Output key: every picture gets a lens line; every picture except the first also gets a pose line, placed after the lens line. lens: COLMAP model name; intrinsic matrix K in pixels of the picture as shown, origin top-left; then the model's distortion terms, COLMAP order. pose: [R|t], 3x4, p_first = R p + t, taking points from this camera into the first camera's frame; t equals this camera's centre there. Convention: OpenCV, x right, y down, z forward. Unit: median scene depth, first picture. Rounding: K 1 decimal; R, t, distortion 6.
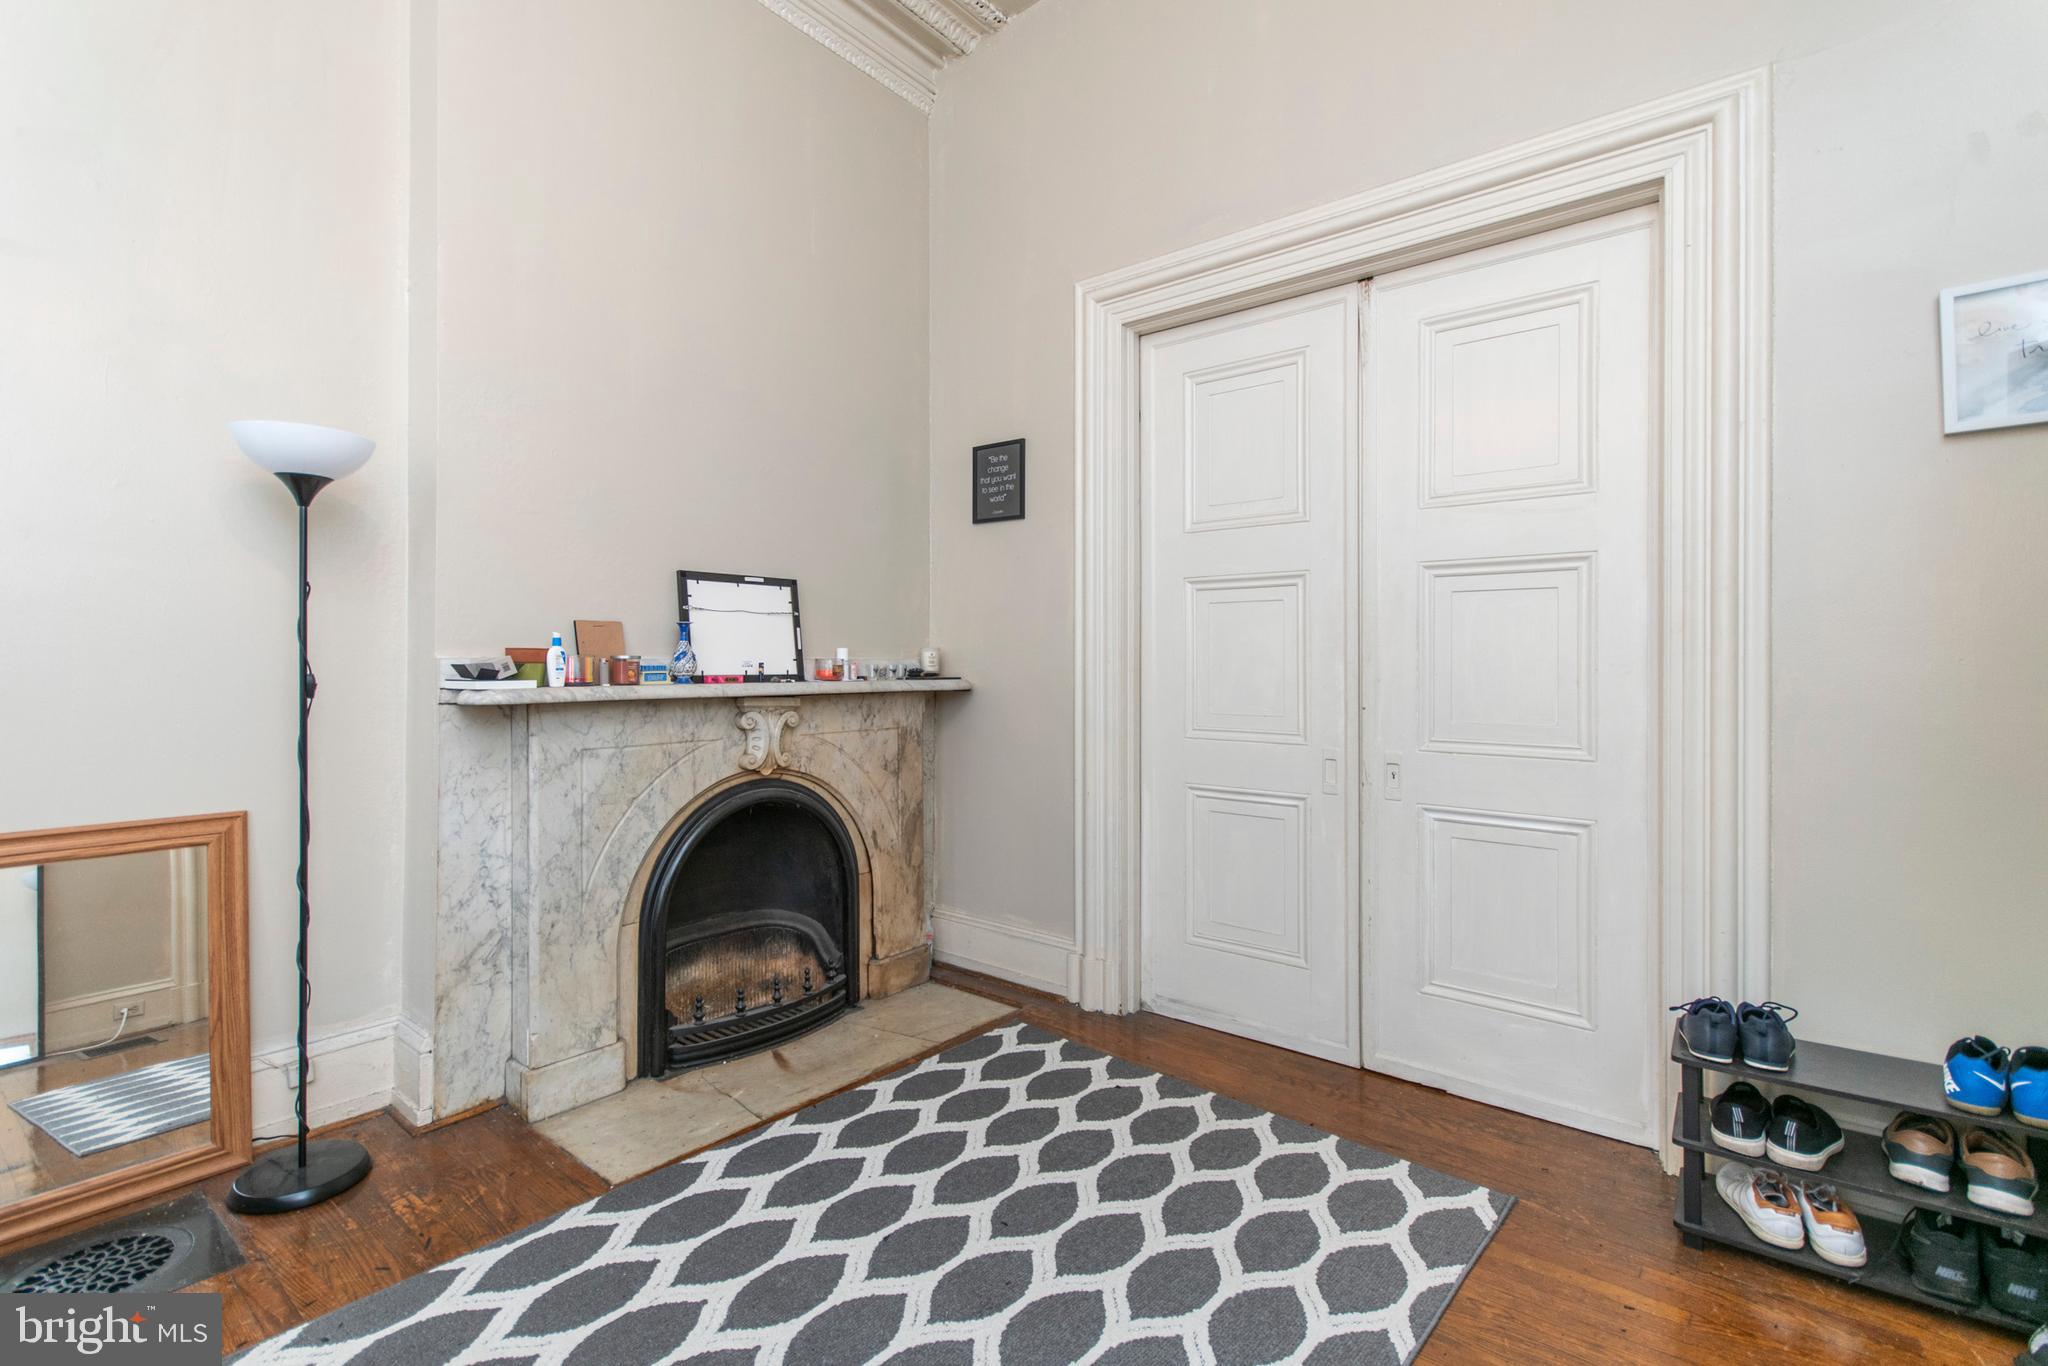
lens RADIAL K [[934.6, 0, 963.9], [0, 934.6, 656.2], [0, 0, 1]] dist [0.014544, -0.003804]
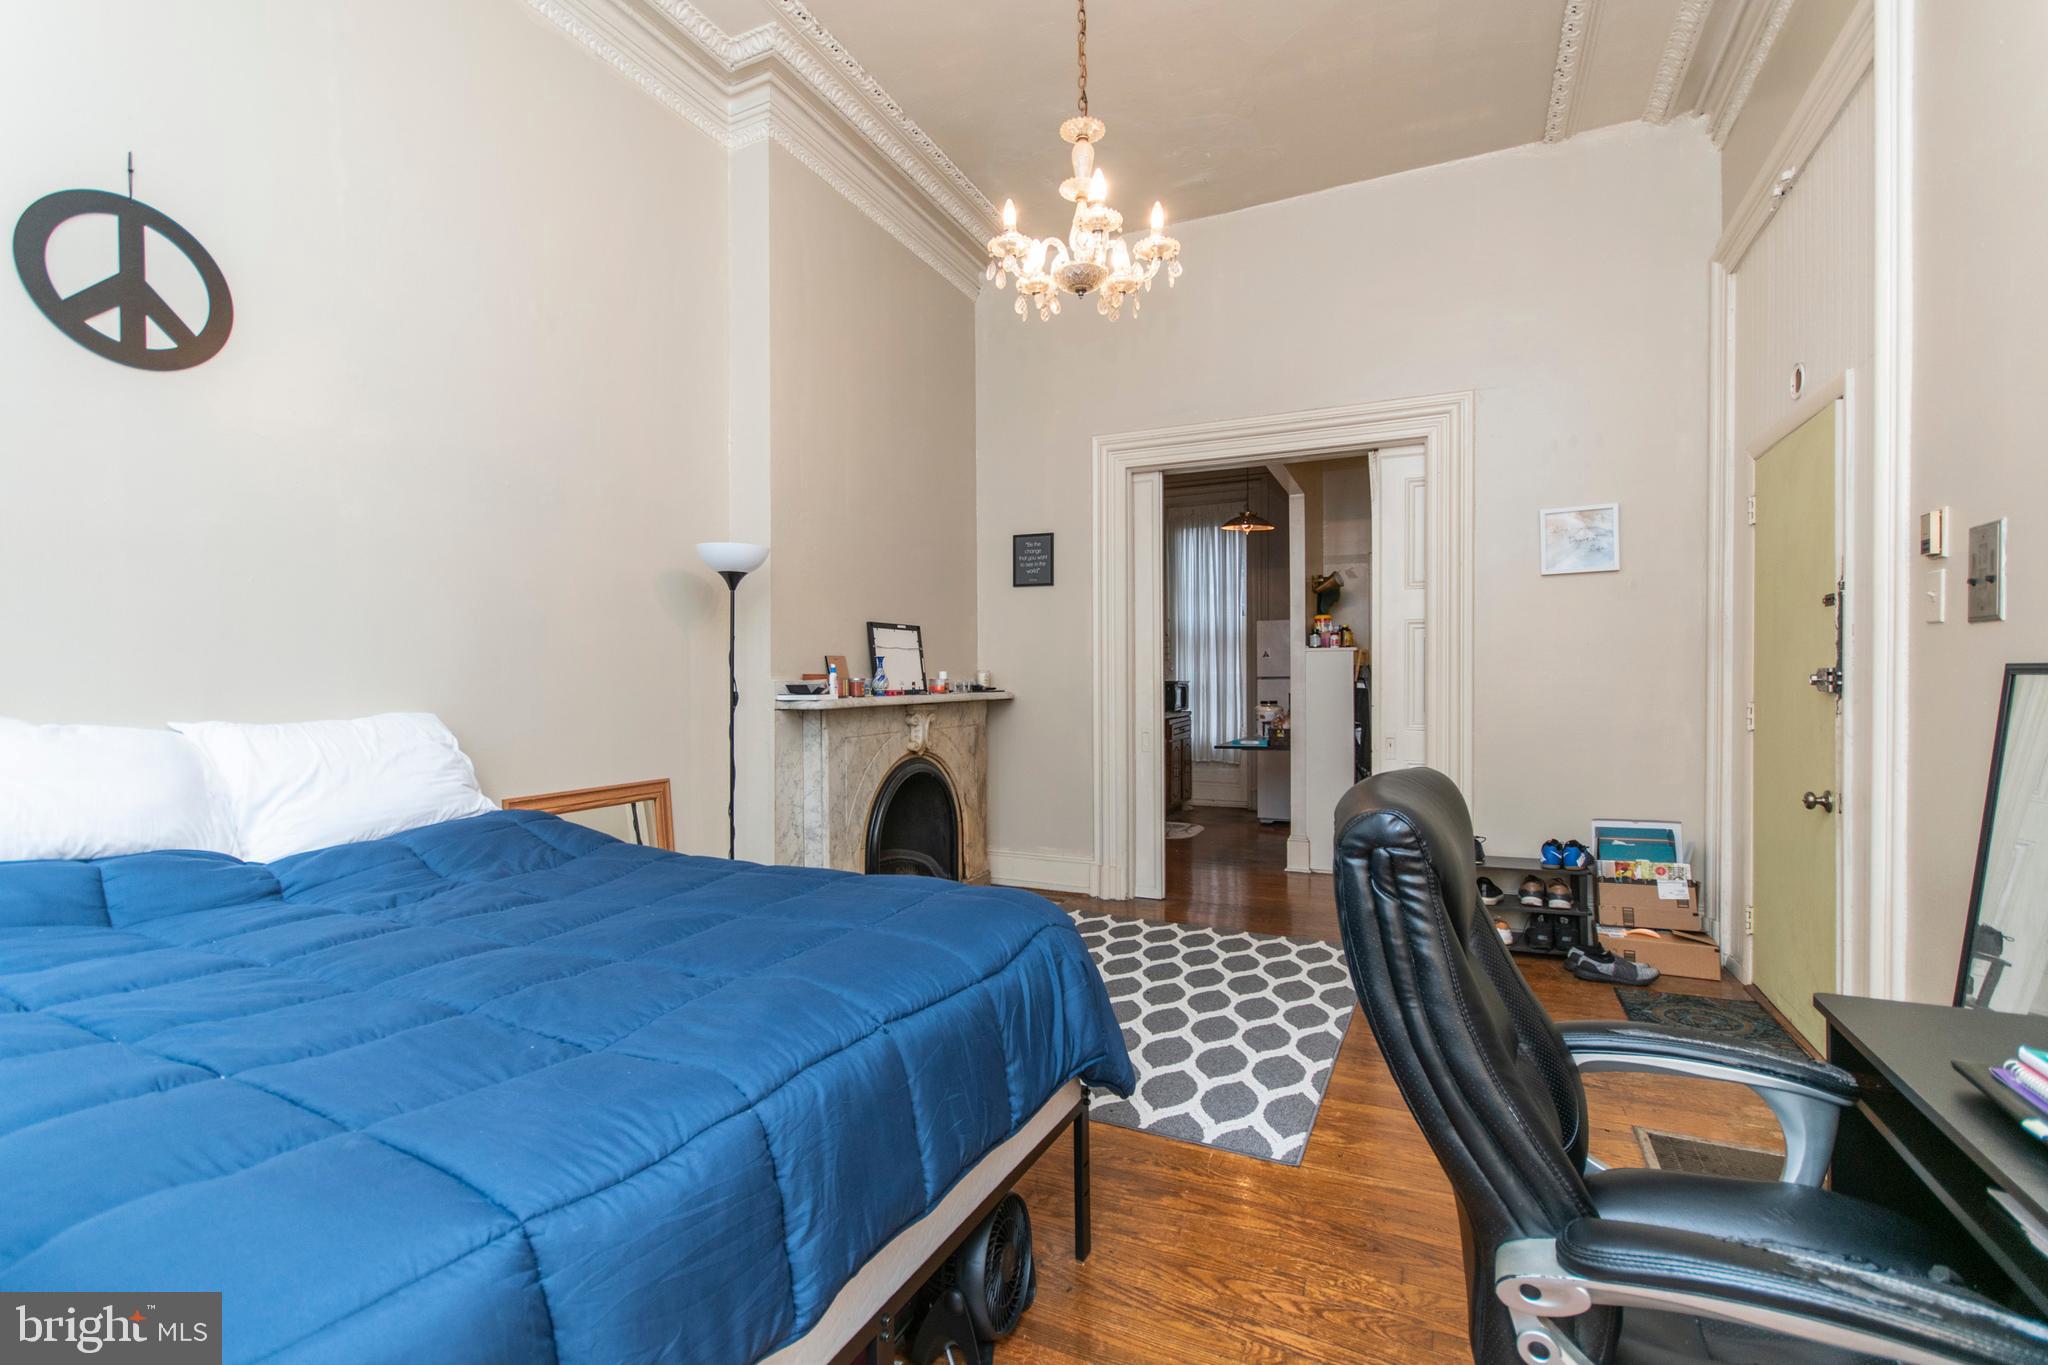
lens RADIAL K [[934.6, 0, 960.1], [0, 934.6, 671.1], [0, 0, 1]] dist [0.014544, -0.003804]
pose [[0.969660, -0.009533, 0.244273, -0.614772], [0.011264, 0.999920, -0.005690, -0.001203], [-0.244199, 0.008269, 0.969690, -0.594577]]
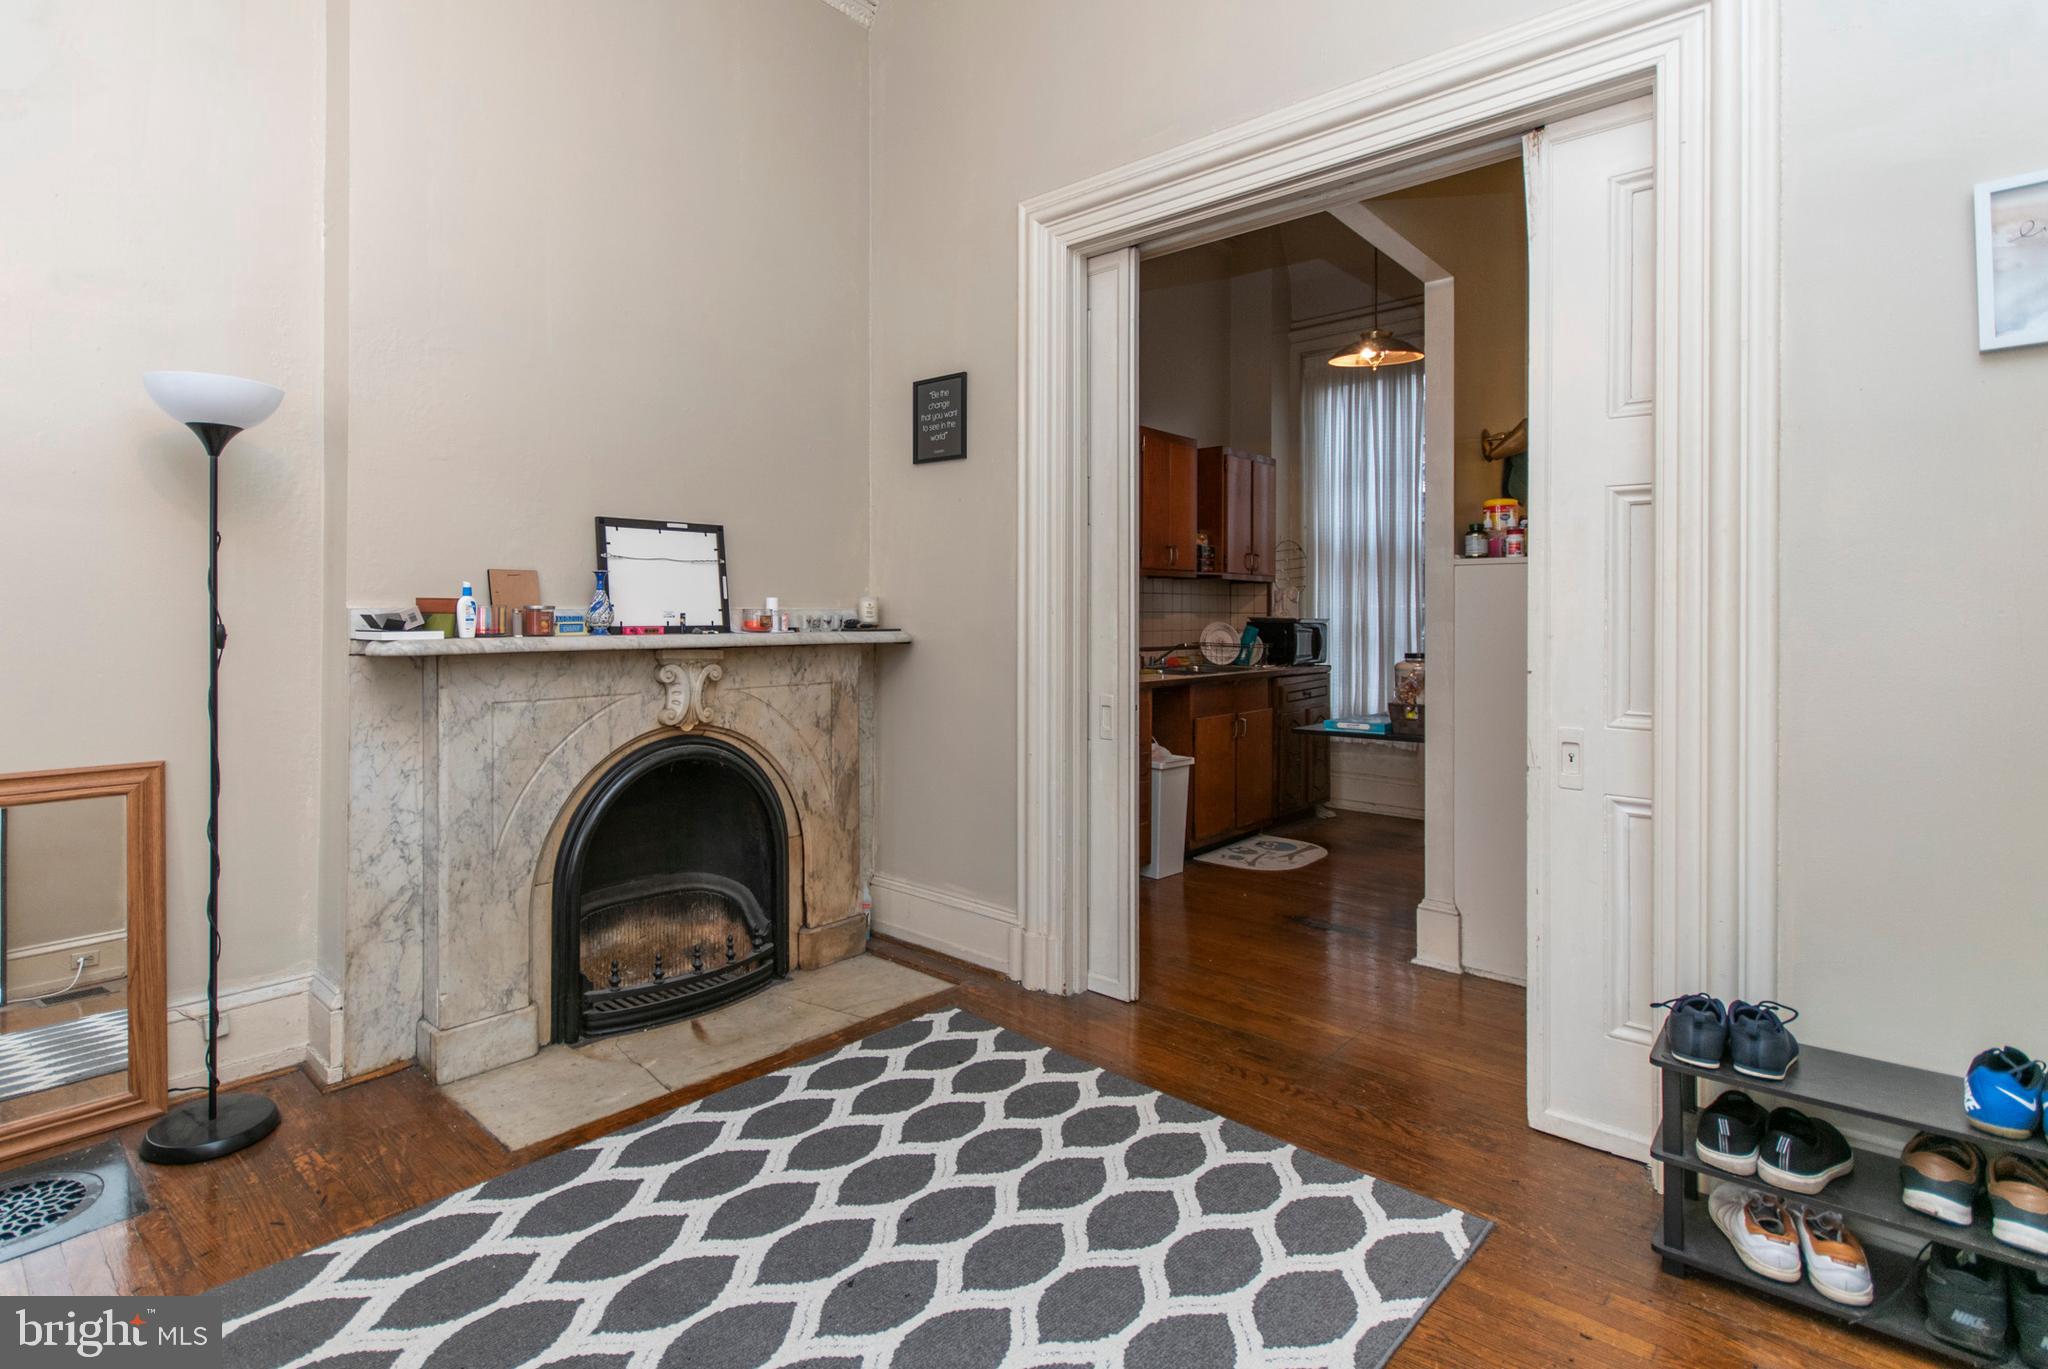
lens RADIAL K [[1010.2, 0, 865.0], [0, 1010.2, 604.6], [0, 0, 1]] dist [0.011541, -0.002101]
pose [[0.996478, 0.000127, -0.083852, 0.064974], [-0.000191, 1.000000, -0.000758, -0.001233], [0.083852, 0.000772, 0.996478, -0.011610]]
